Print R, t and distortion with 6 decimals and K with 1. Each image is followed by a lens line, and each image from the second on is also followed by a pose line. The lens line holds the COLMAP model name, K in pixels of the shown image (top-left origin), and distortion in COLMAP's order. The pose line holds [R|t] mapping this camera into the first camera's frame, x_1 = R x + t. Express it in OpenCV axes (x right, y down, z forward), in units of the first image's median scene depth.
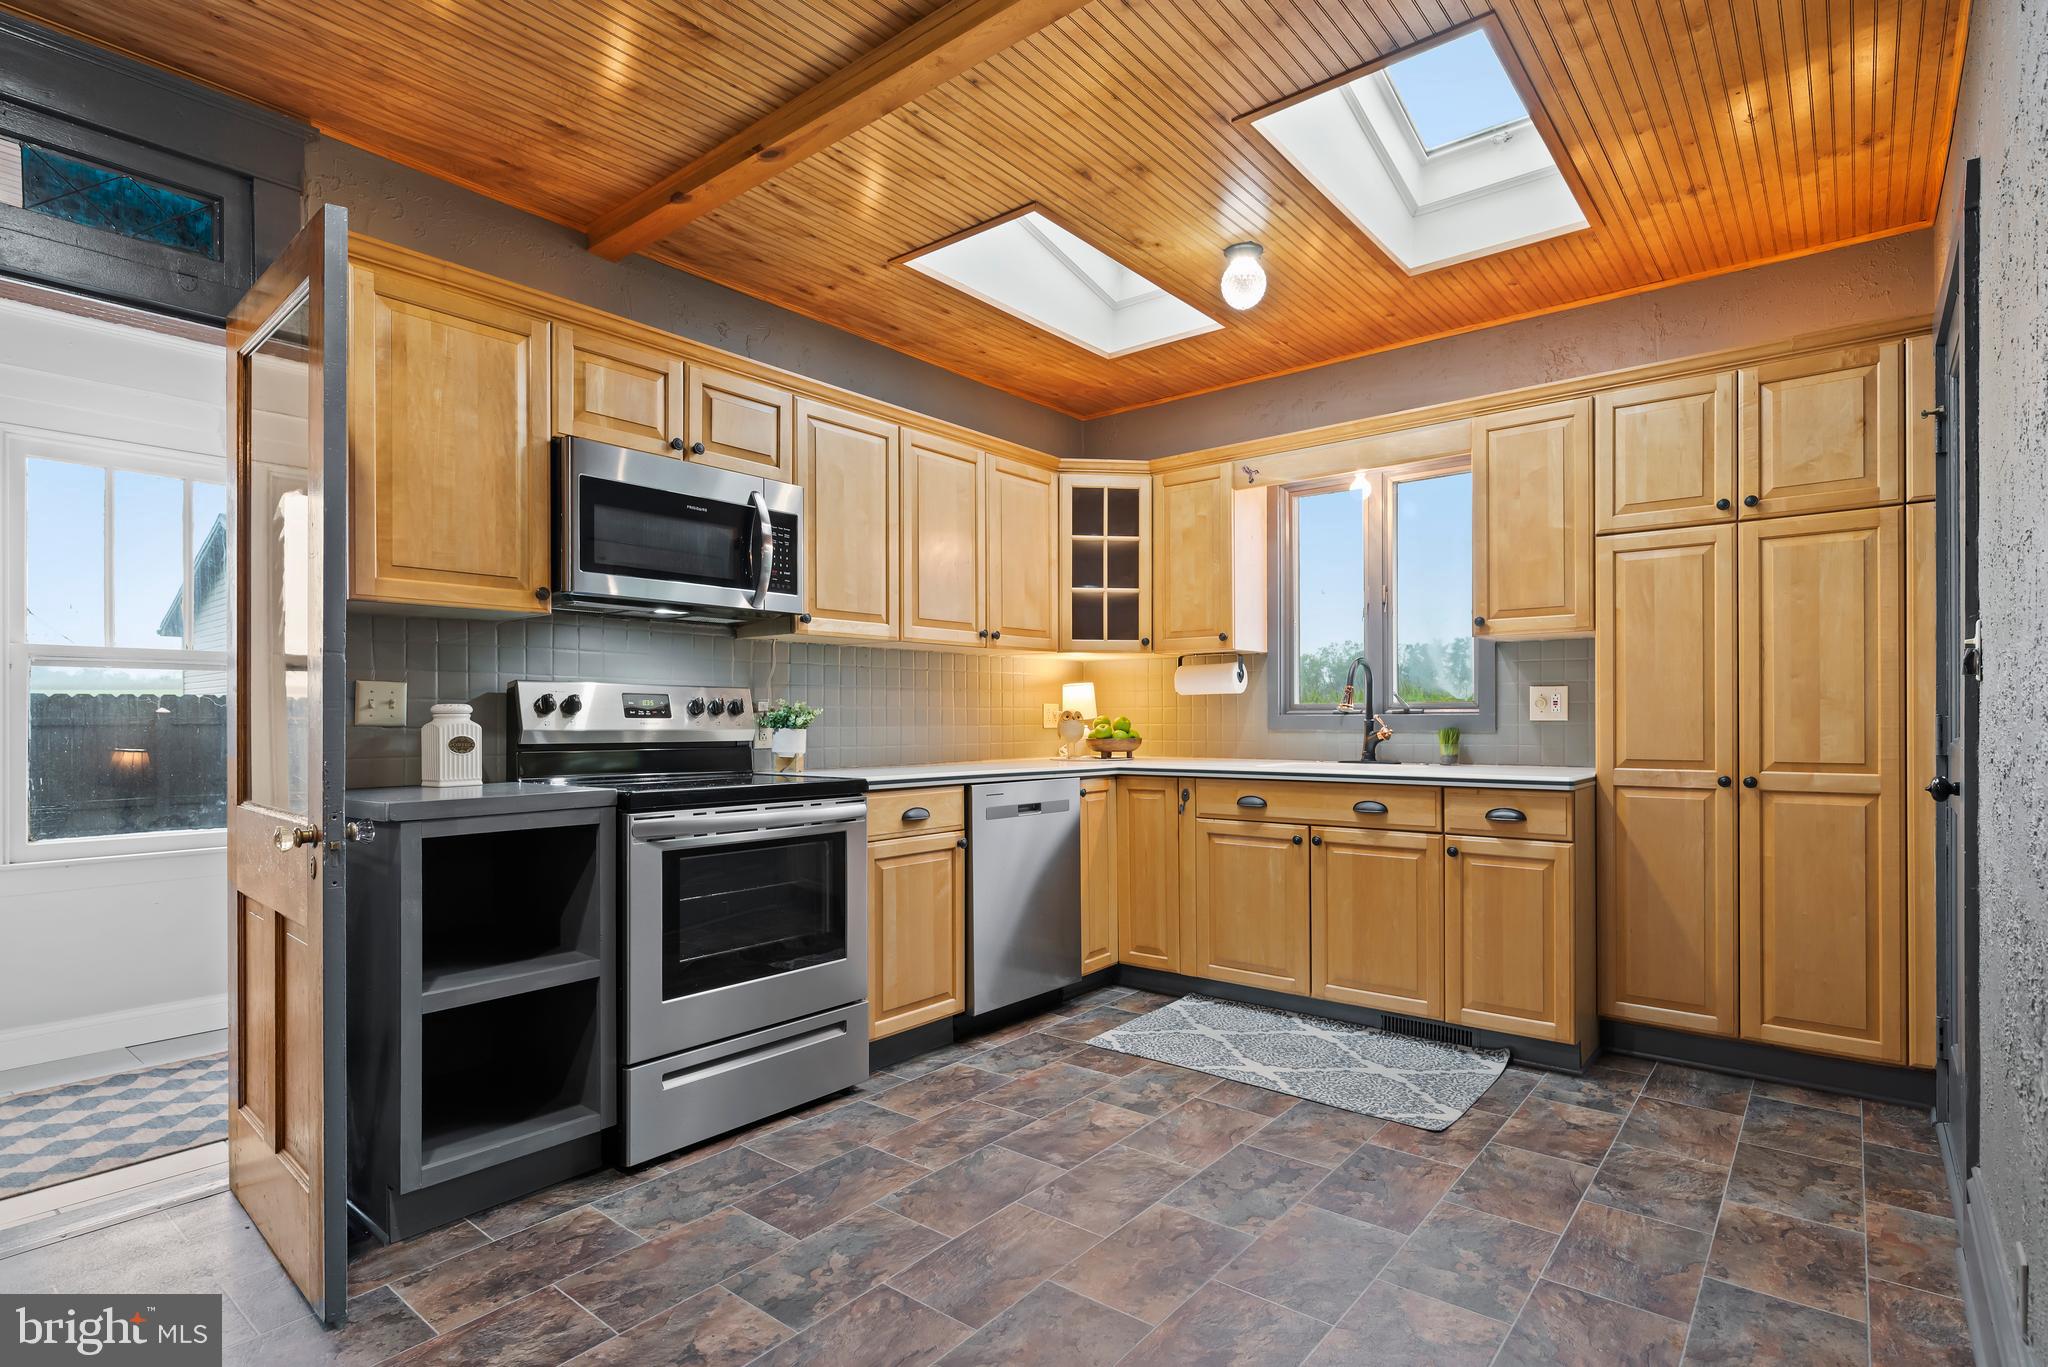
lens RADIAL K [[1018.0, 0, 1036.4], [0, 1018.0, 731.7], [0, 0, 1]] dist [-0.001169, -0.000173]
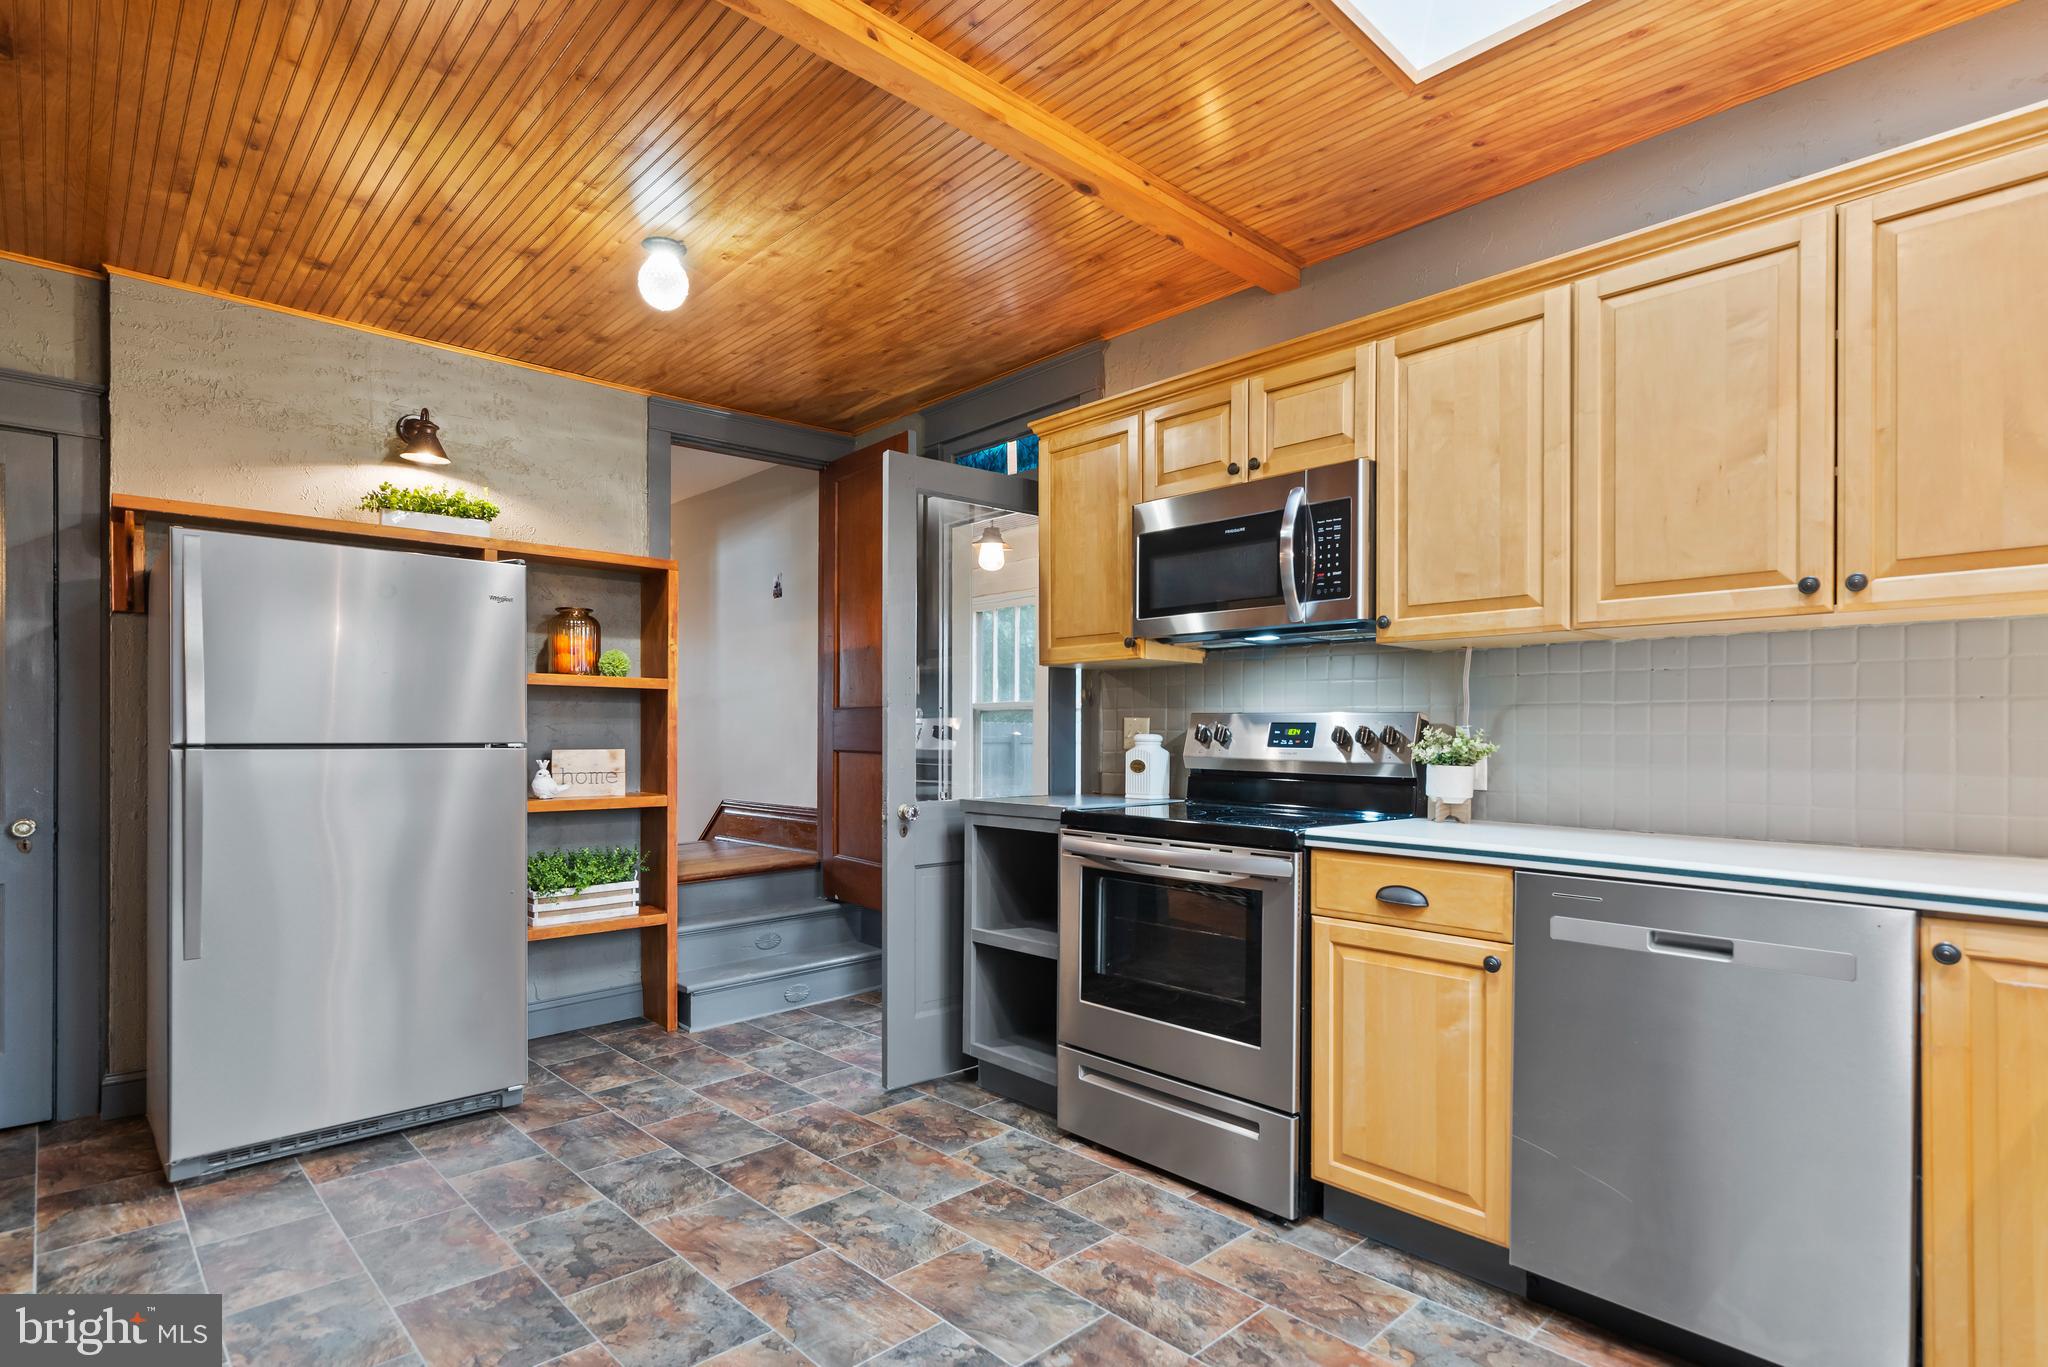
lens RADIAL K [[1018.0, 0, 1036.4], [0, 1018.0, 731.7], [0, 0, 1]] dist [-0.001169, -0.000173]
pose [[-0.118780, 0.003750, -0.992914, 0.751174], [-0.017177, 0.999835, 0.005831, -0.036491], [0.992772, 0.017748, -0.118696, 1.073886]]
